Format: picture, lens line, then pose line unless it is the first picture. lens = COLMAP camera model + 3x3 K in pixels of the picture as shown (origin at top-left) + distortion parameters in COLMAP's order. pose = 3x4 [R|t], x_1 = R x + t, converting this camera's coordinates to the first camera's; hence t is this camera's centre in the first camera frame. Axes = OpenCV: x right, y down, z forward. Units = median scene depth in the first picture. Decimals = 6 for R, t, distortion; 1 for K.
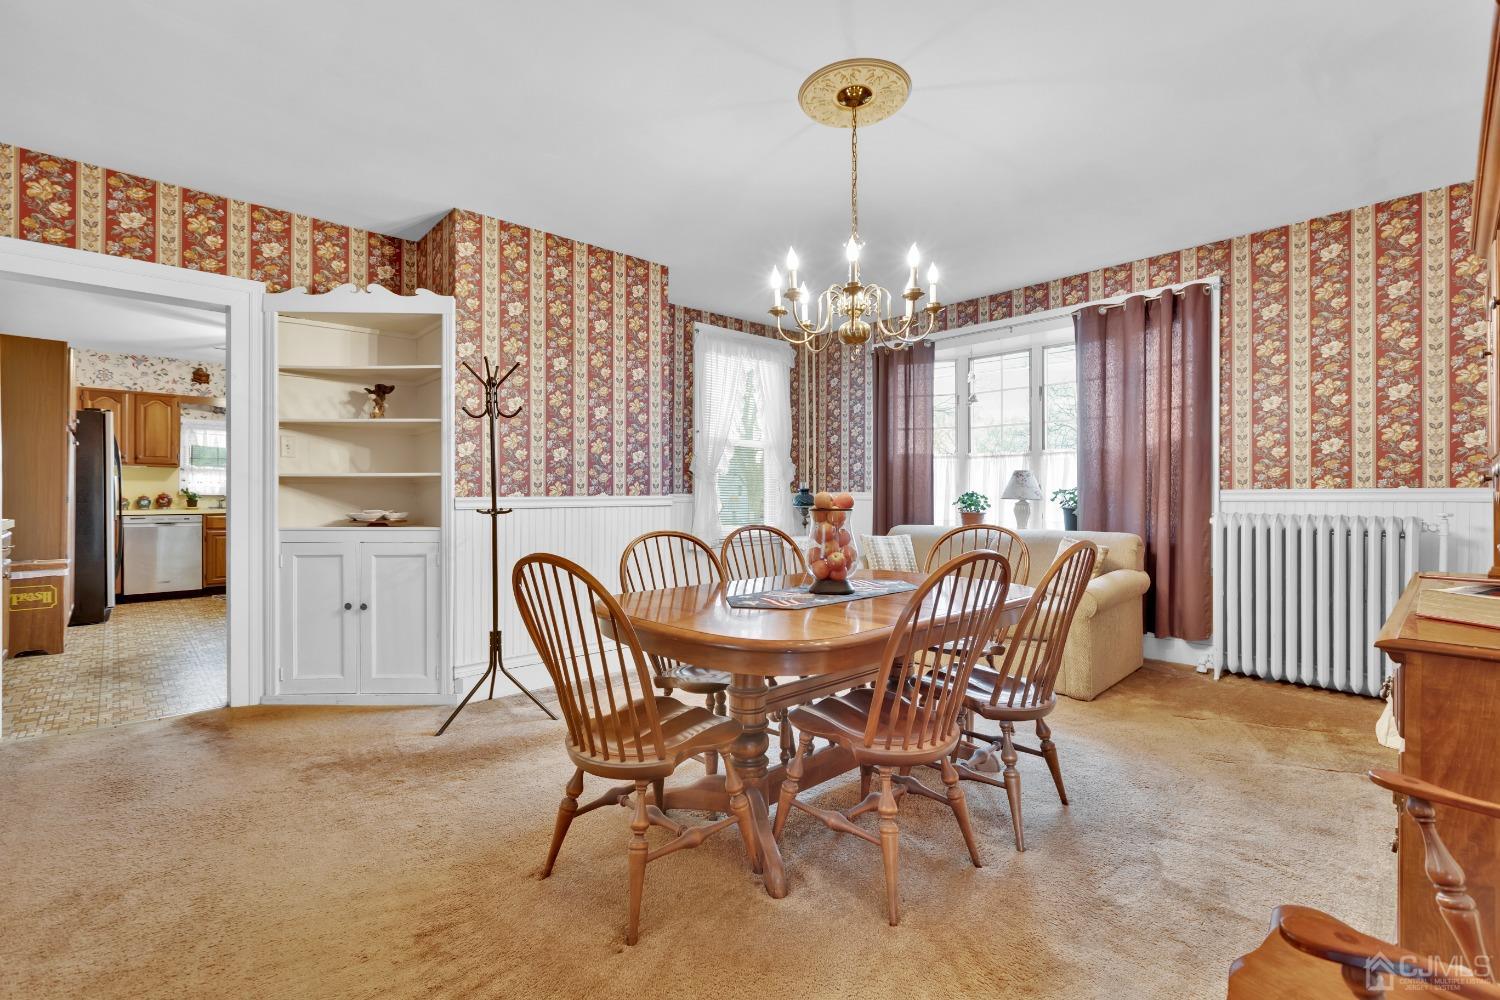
lens RADIAL K [[665.0, 0, 748.4], [0, 665.0, 497.9], [0, 0, 1]] dist [-0.001656, 0.000542]
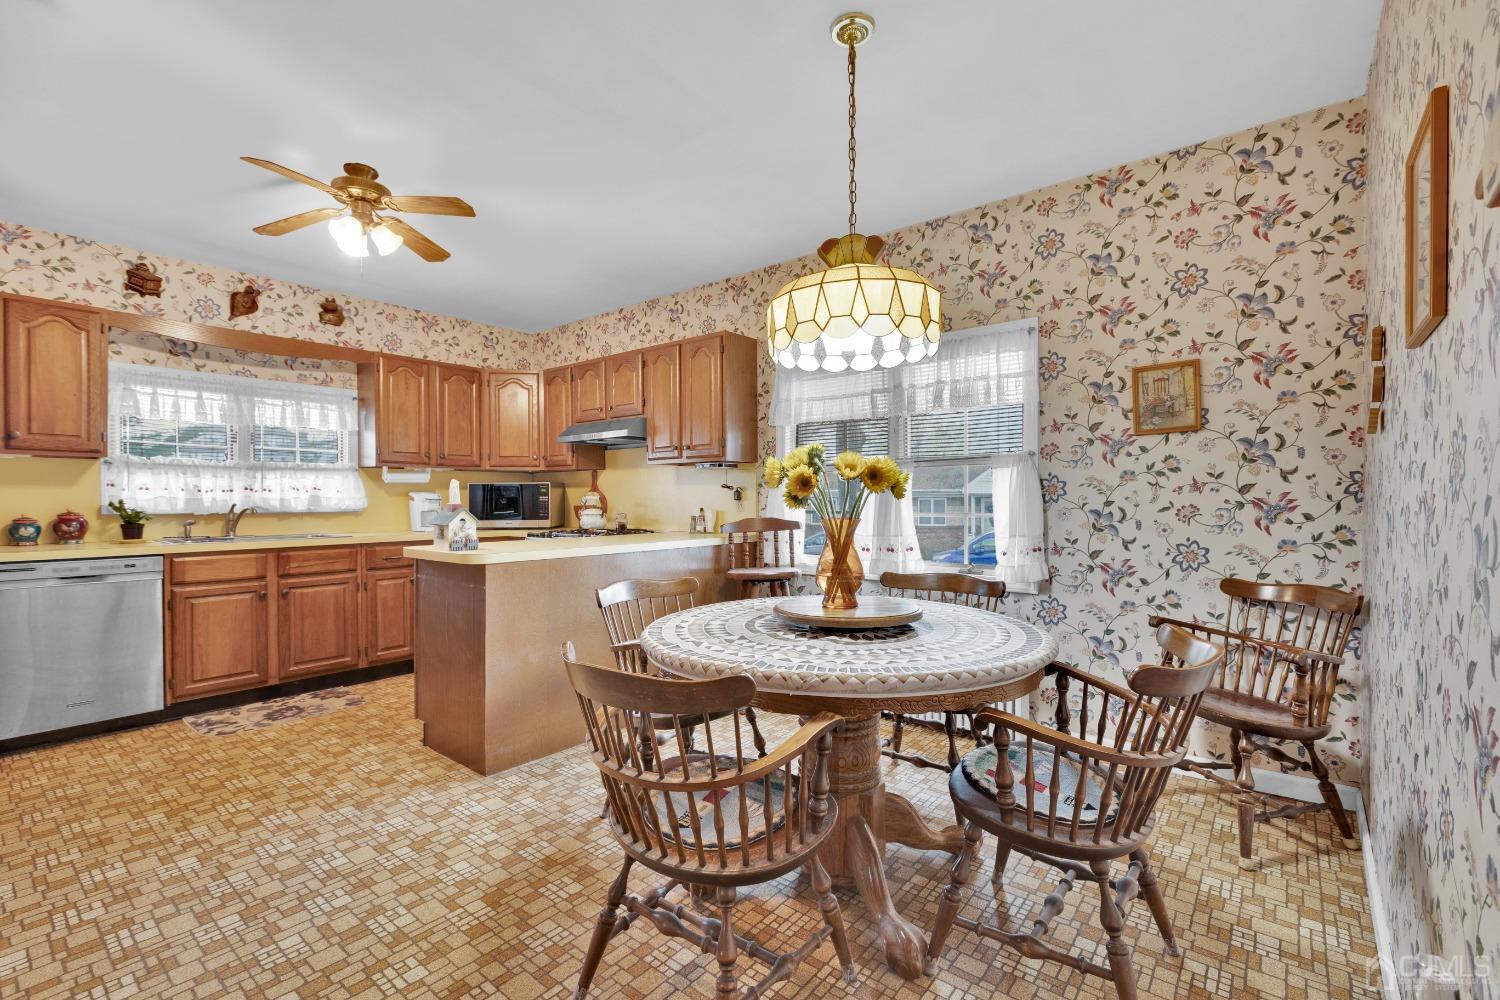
lens RADIAL K [[665.0, 0, 742.9], [0, 665.0, 505.6], [0, 0, 1]] dist [-0.001656, 0.000542]
pose [[0.991192, -0.010743, 0.132000, -0.450664], [0.010962, 0.999939, -0.000932, -0.005582], [-0.131982, 0.002370, 0.991249, 0.448238]]
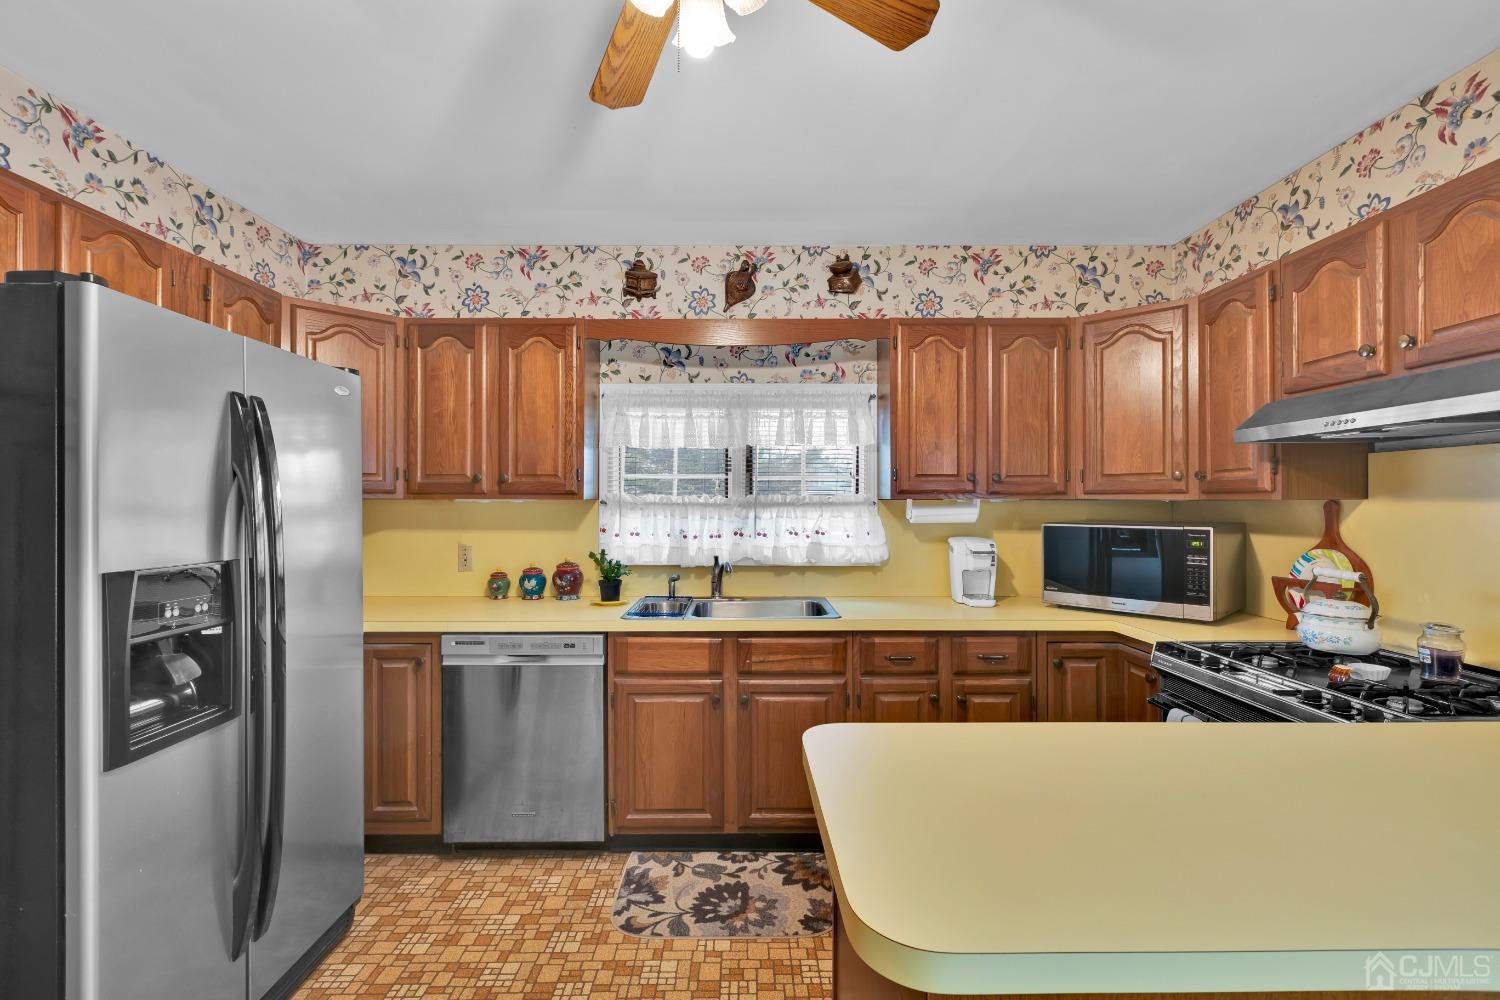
lens RADIAL K [[665.0, 0, 750.0], [0, 665.0, 500.7], [0, 0, 1]] dist [-0.001656, 0.000542]
pose [[0.734805, -0.005903, -0.678253, -0.502671], [-0.003027, 0.999924, -0.011982, -0.040528], [0.678272, 0.010857, 0.734731, 0.760626]]
